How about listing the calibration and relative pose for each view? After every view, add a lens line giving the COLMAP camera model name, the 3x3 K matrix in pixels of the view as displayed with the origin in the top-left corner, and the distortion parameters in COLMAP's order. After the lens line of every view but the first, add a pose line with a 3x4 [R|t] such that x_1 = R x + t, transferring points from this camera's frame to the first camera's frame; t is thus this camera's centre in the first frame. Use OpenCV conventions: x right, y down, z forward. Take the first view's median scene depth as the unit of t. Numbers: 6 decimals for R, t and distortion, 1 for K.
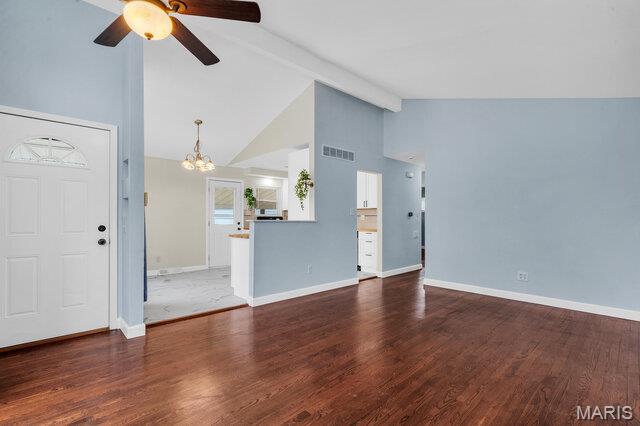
lens RADIAL K [[293.1, 0, 319.7], [0, 293.1, 218.4], [0, 0, 1]] dist [0.000295, 0.000022]
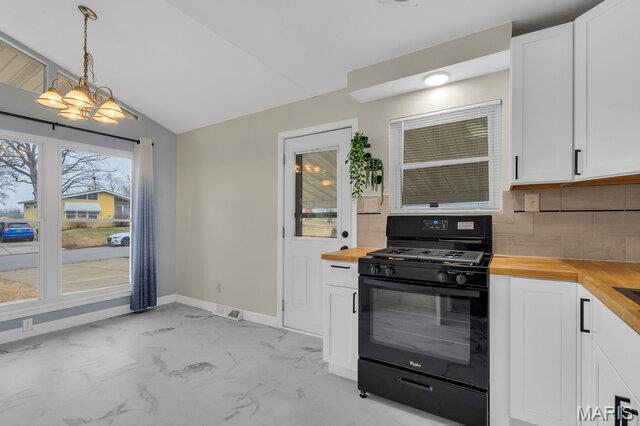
lens RADIAL K [[296.8, 0, 319.5], [0, 296.8, 219.8], [0, 0, 1]] dist [0.001372, 0.000367]
pose [[0.260941, -0.001328, -0.965354, 0.128914], [0.005096, 0.999987, 0.000002, -0.002785], [0.965341, -0.004920, 0.260945, 1.229529]]
